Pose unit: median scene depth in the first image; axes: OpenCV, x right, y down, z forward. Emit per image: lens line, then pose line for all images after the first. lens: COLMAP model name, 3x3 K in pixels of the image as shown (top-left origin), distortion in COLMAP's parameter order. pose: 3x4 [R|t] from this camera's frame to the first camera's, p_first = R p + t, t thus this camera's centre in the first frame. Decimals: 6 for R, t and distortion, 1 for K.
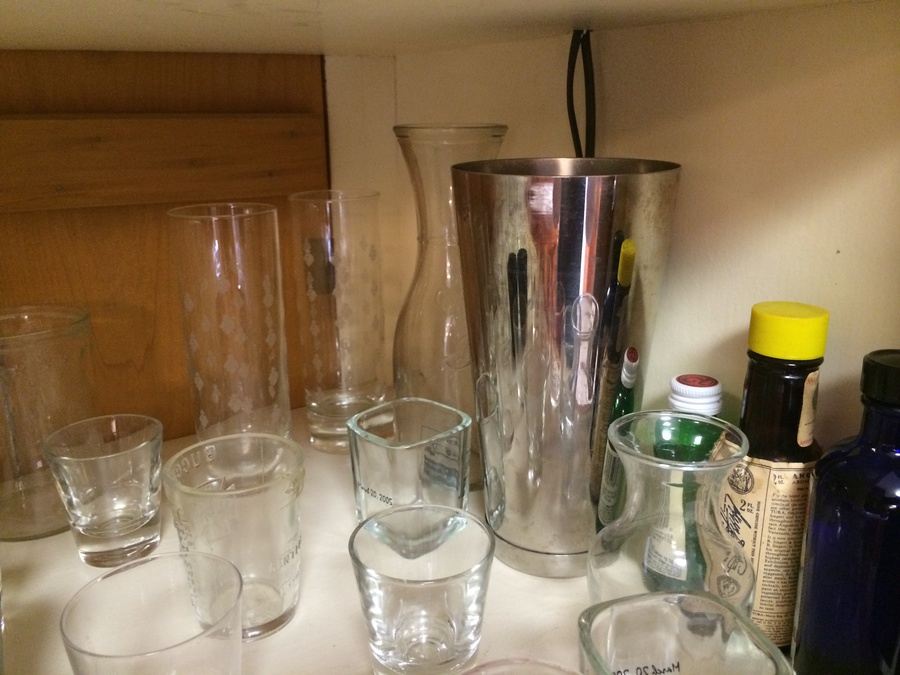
lens RADIAL K [[778.8, 0, 445.3], [0, 778.8, 329.8], [0, 0, 1]] dist [0.059158, -0.062438]
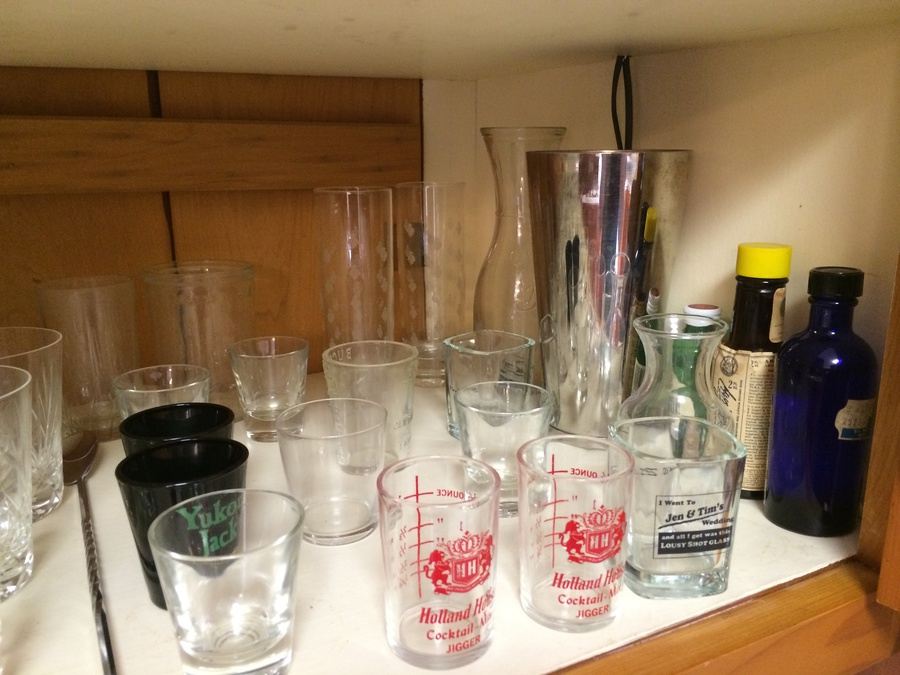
lens RADIAL K [[772.1, 0, 447.6], [0, 772.1, 337.0], [0, 0, 1]] dist [0.032864, -0.004431]
pose [[0.997835, 0.021836, -0.062039, -0.032774], [-0.024175, 0.999015, -0.037214, 0.151635], [0.061165, 0.038634, 0.997380, -0.318138]]
